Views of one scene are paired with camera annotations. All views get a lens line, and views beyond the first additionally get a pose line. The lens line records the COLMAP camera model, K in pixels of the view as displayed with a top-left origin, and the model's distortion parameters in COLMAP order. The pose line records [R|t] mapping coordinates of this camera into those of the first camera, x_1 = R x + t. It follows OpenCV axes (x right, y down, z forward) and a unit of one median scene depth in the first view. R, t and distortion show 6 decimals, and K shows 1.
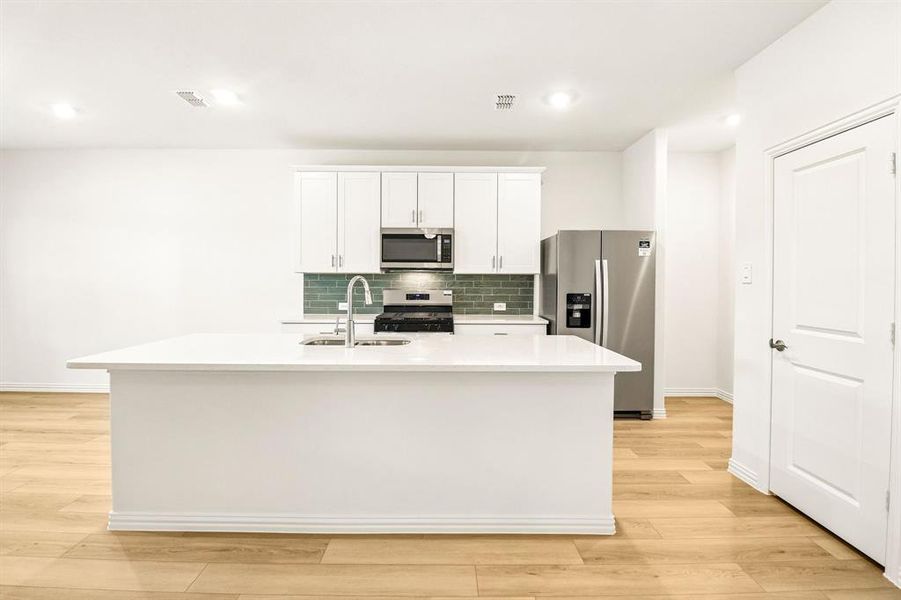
lens RADIAL K [[415.1, 0, 450.3], [0, 415.1, 284.8], [0, 0, 1]] dist [-0.000929, -0.013002]
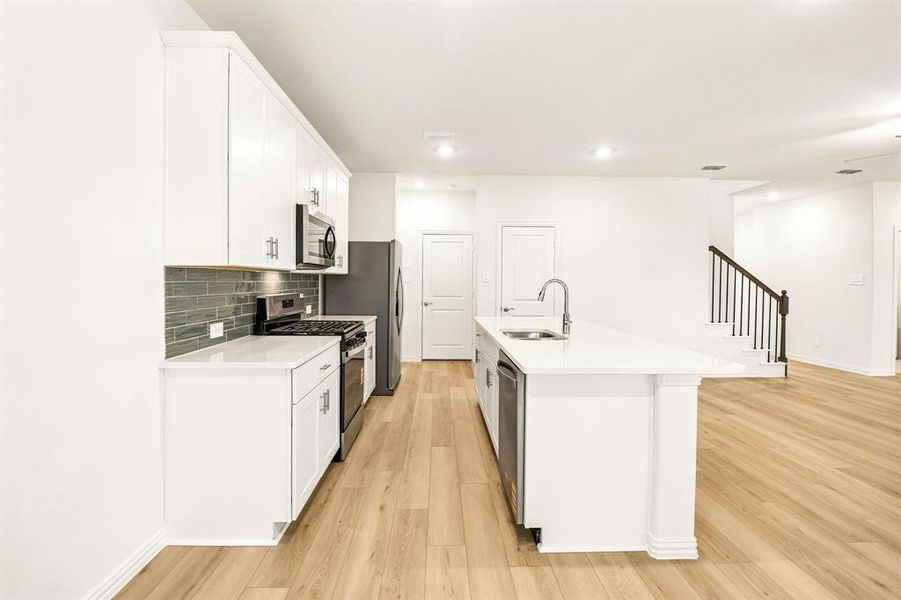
lens RADIAL K [[415.1, 0, 450.3], [0, 415.1, 284.8], [0, 0, 1]] dist [-0.000929, -0.013002]
pose [[-0.021080, -0.014798, 0.999668, -0.913645], [0.002805, 0.999886, 0.014860, -0.015526], [-0.999774, 0.003117, -0.021036, 0.824482]]
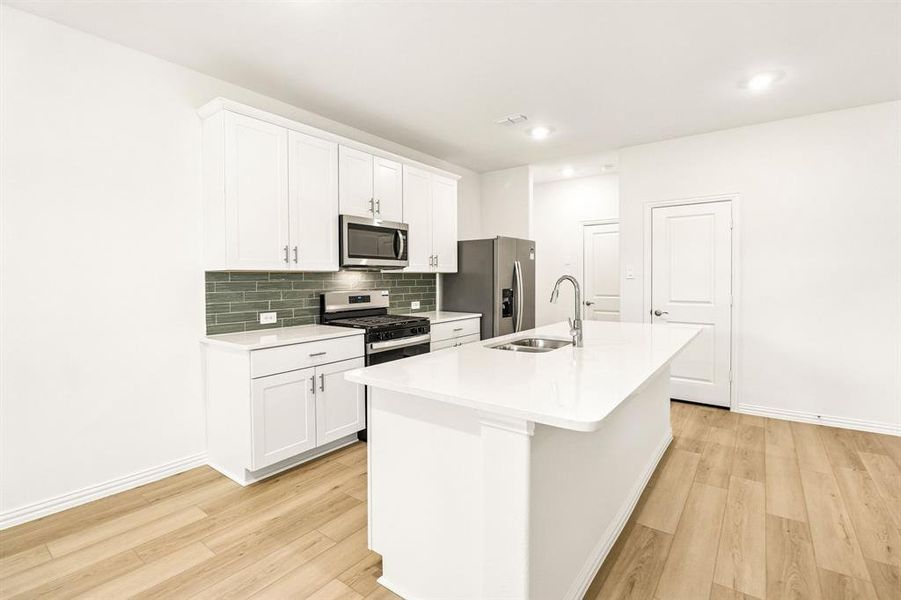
lens RADIAL K [[415.1, 0, 450.3], [0, 415.1, 284.8], [0, 0, 1]] dist [-0.000929, -0.013002]
pose [[0.605609, -0.022373, 0.795448, -0.725767], [0.016906, 0.999741, 0.015248, -0.011972], [-0.795583, 0.004214, 0.605831, 0.377405]]
